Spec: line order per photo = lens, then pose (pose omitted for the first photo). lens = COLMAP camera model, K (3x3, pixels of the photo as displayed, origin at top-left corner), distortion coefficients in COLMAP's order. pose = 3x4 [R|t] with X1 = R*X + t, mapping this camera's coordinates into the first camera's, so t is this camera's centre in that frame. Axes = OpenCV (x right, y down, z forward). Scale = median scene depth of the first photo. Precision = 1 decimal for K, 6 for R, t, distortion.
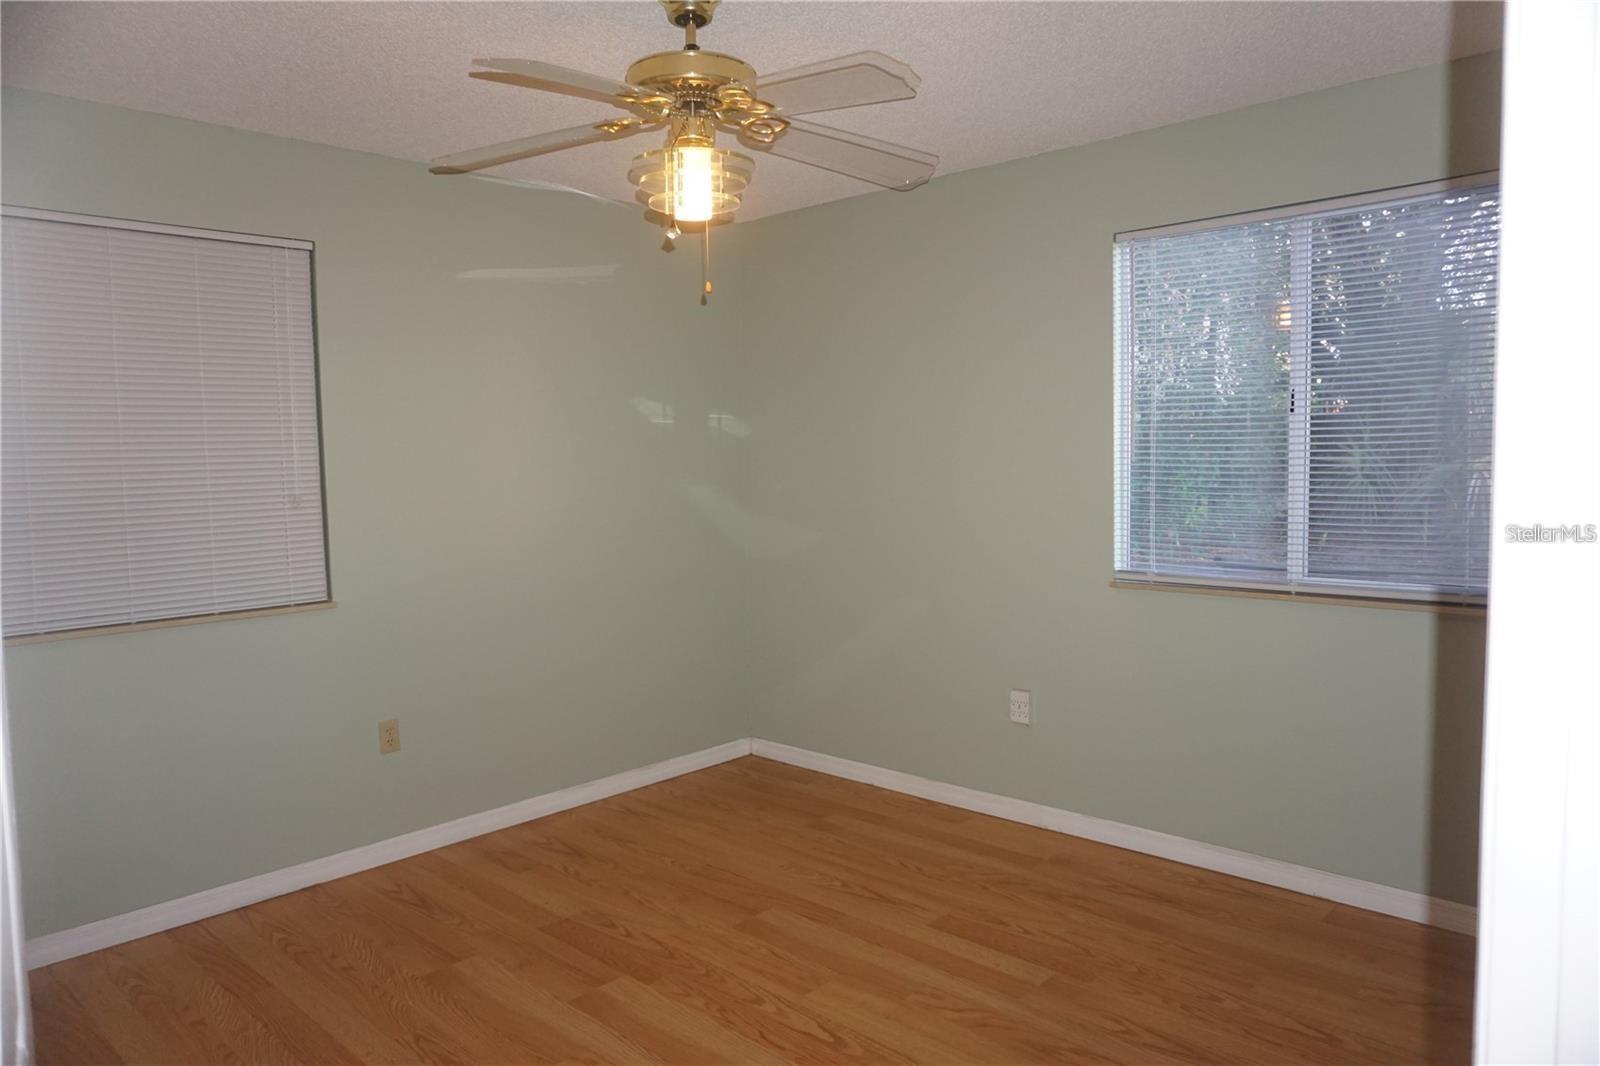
lens RADIAL K [[1069.9, 0, 803.7], [0, 1069.9, 531.2], [0, 0, 1]] dist [-0.050771, 0.026856]
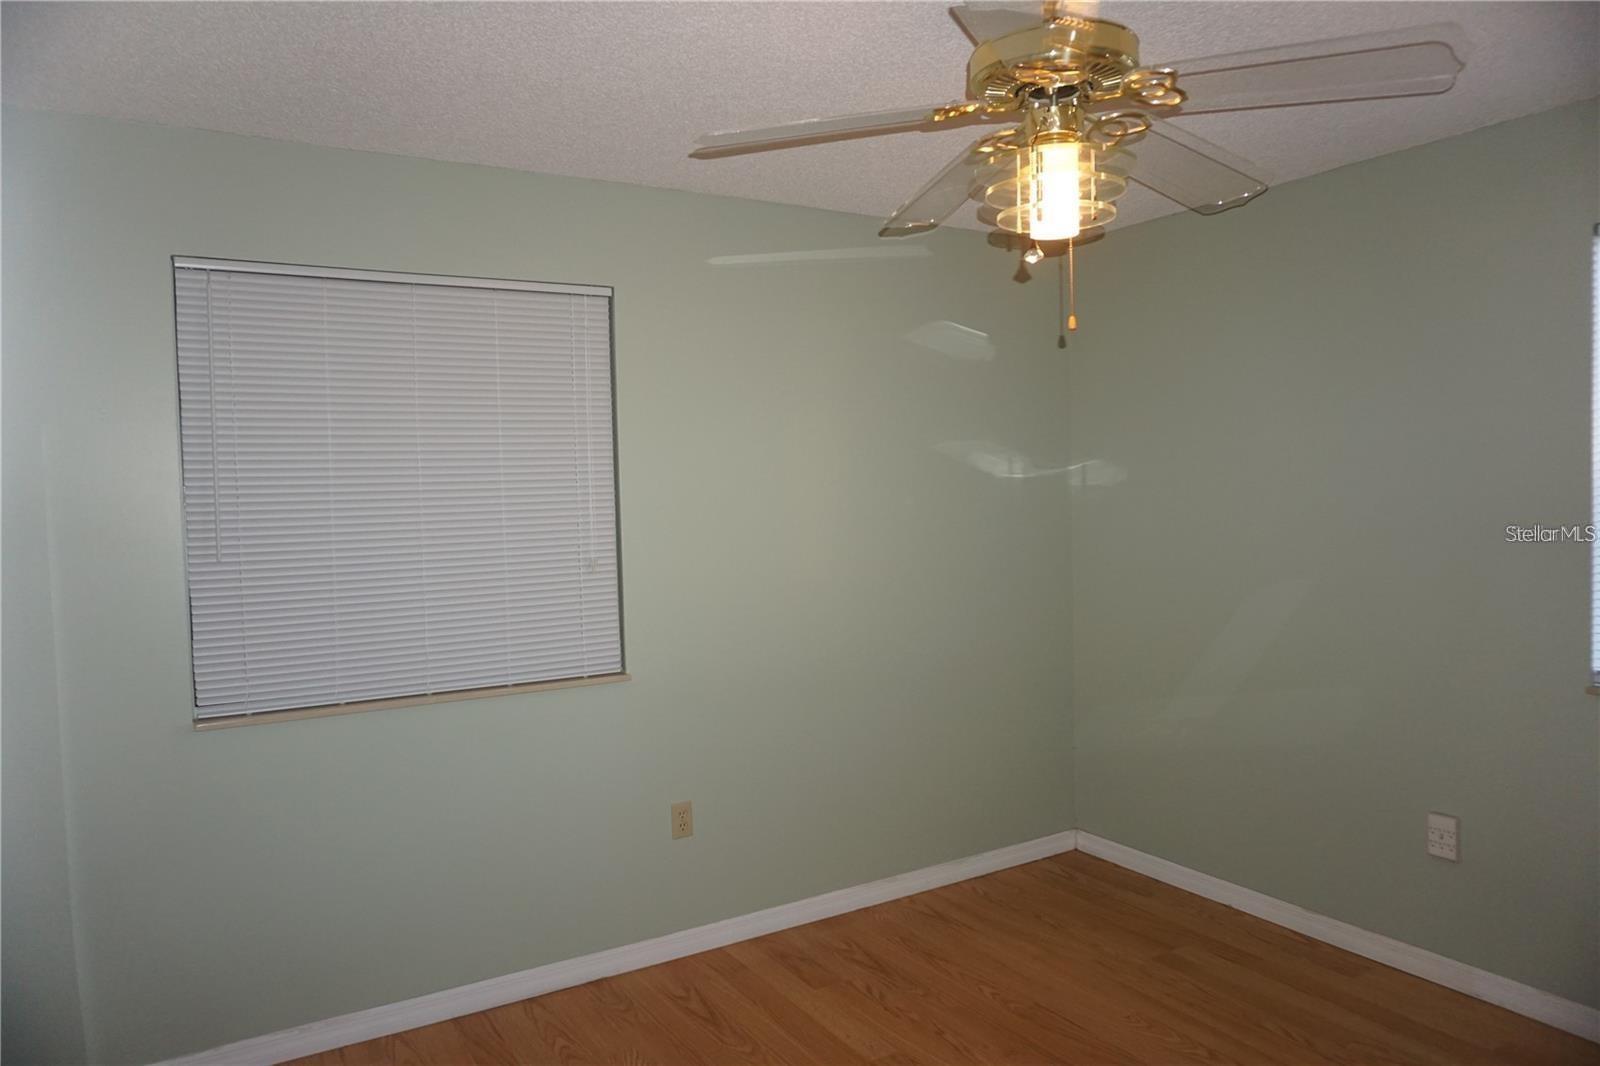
lens RADIAL K [[1088.4, 0, 800.0], [0, 1088.4, 533.0], [0, 0, 1]] dist [0.001497, -0.034706]
pose [[0.963048, 0.007288, -0.269231, -0.043916], [-0.014400, 0.999597, -0.024452, -0.035672], [0.268944, 0.027426, 0.962765, 0.123827]]
